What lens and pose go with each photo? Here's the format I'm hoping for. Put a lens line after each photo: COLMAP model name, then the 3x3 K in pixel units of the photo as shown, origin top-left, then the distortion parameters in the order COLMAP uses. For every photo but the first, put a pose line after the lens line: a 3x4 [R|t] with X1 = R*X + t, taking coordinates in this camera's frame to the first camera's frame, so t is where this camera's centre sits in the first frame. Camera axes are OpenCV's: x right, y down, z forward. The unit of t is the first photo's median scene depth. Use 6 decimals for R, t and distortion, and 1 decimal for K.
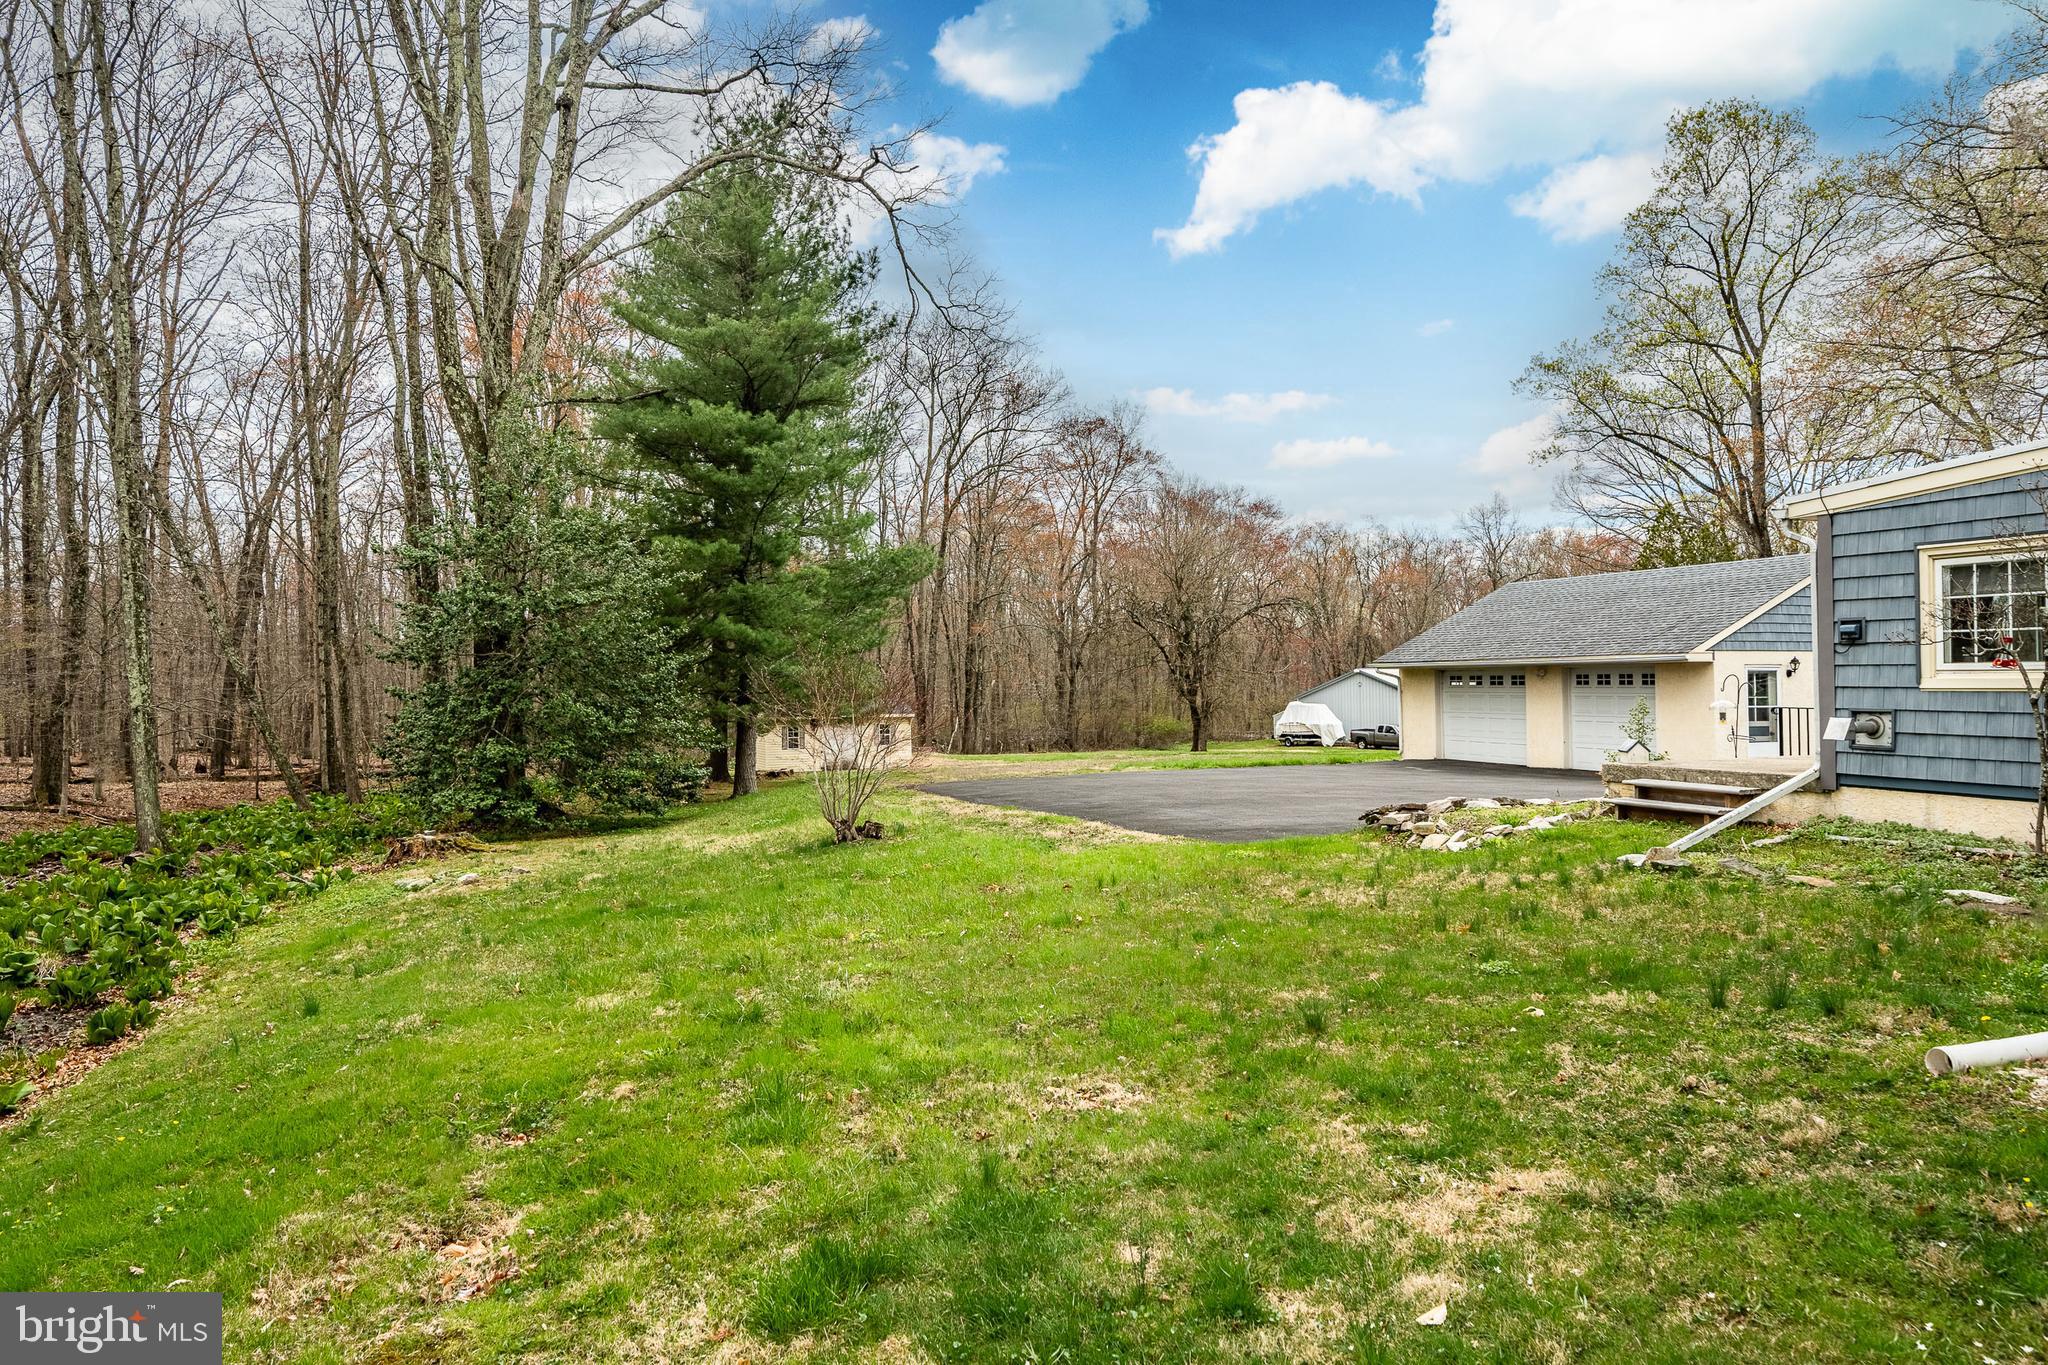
lens RADIAL K [[1276.6, 0, 1022.1], [0, 1276.6, 676.1], [0, 0, 1]] dist [0.000257, 0.001135]
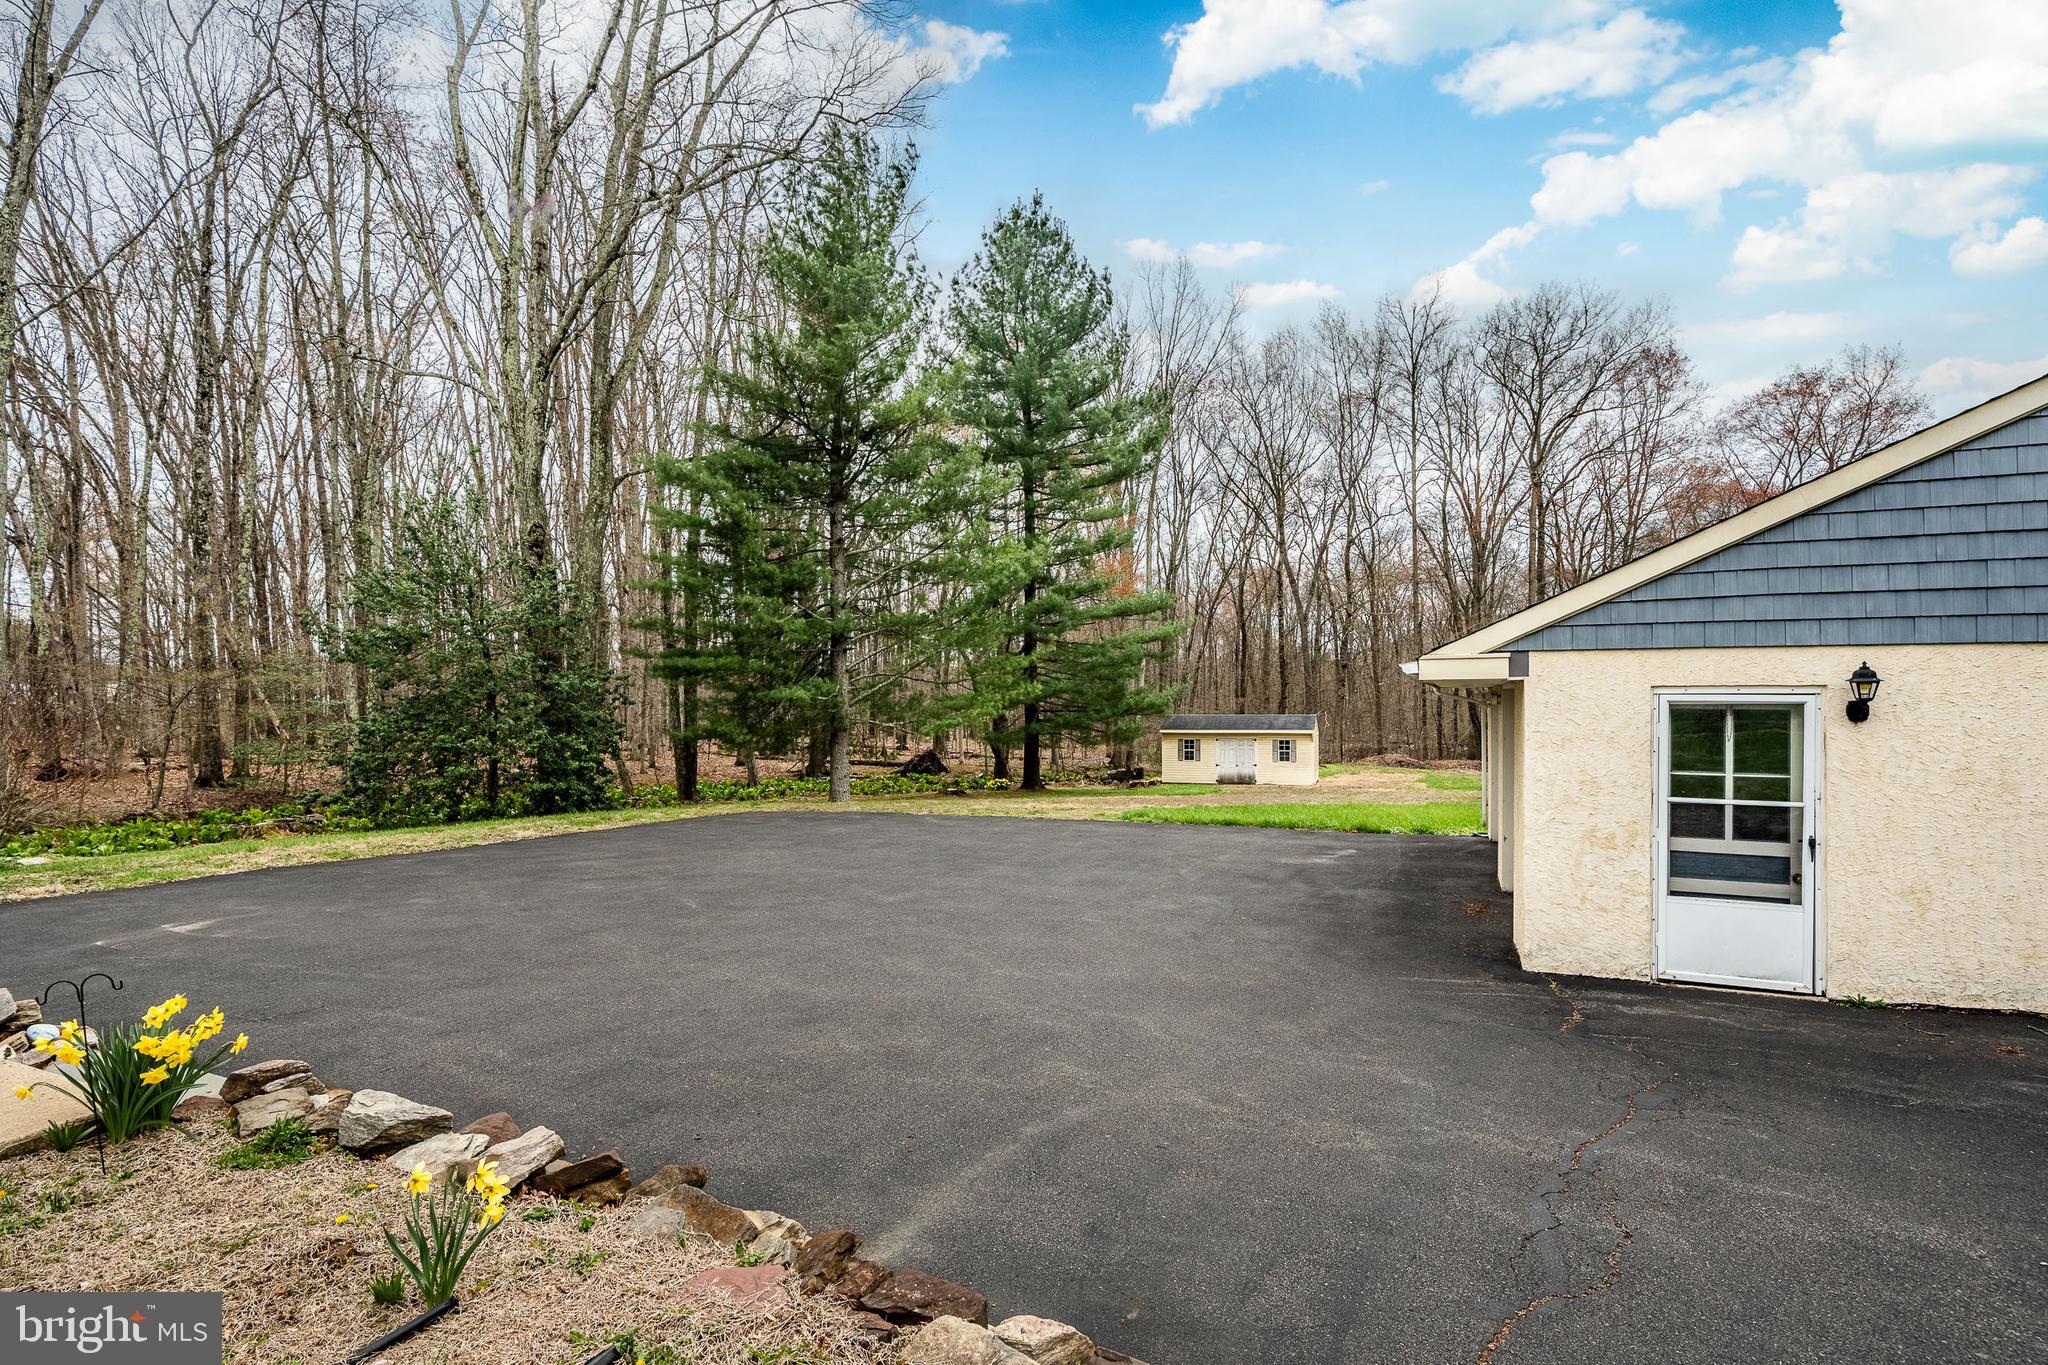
lens RADIAL K [[1030.1, 0, 1020.3], [0, 1030.1, 687.4], [0, 0, 1]] dist [-0.002219, -0.000046]
pose [[0.698985, -0.001048, -0.715135, 0.395256], [0.004178, 0.999988, 0.002619, -0.006182], [0.715124, -0.004818, 0.698981, 0.395800]]
